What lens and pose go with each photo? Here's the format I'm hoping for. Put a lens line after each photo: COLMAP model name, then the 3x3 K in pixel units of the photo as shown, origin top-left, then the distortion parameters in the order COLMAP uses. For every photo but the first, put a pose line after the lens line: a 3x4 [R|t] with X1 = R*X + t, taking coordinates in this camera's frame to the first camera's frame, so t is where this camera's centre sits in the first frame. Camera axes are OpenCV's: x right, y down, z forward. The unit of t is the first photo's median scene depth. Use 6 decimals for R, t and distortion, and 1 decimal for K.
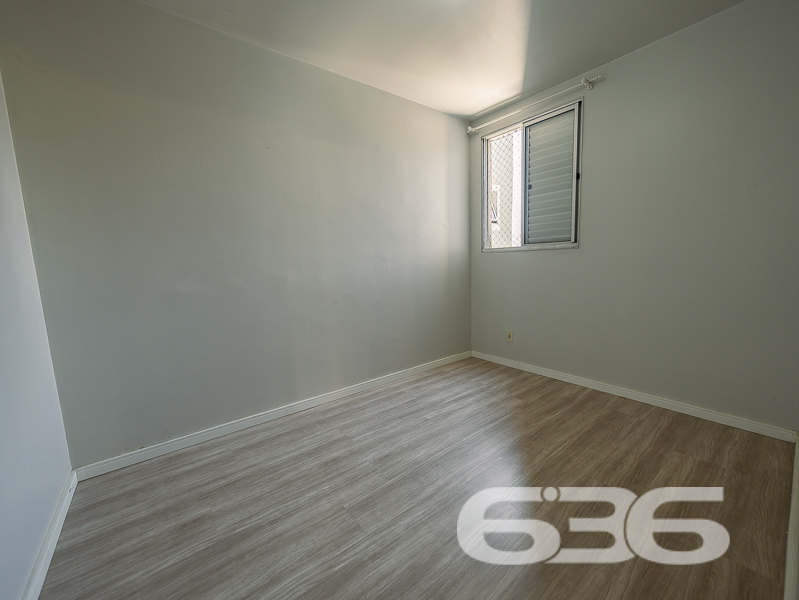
lens RADIAL K [[306.7, 0, 402.9], [0, 306.7, 297.6], [0, 0, 1]] dist [0.002149, -0.000151]
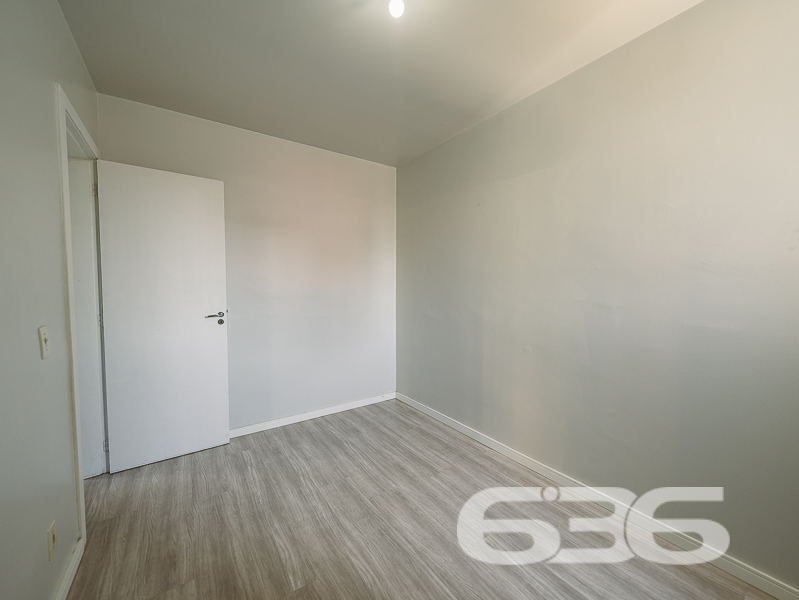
lens RADIAL K [[306.7, 0, 401.9], [0, 306.7, 300.6], [0, 0, 1]] dist [0.002149, -0.000151]
pose [[-0.021360, 0.077402, -0.996771, 0.926647], [-0.128828, 0.988474, 0.079518, -0.217481], [0.991437, 0.130111, -0.011142, 0.930581]]
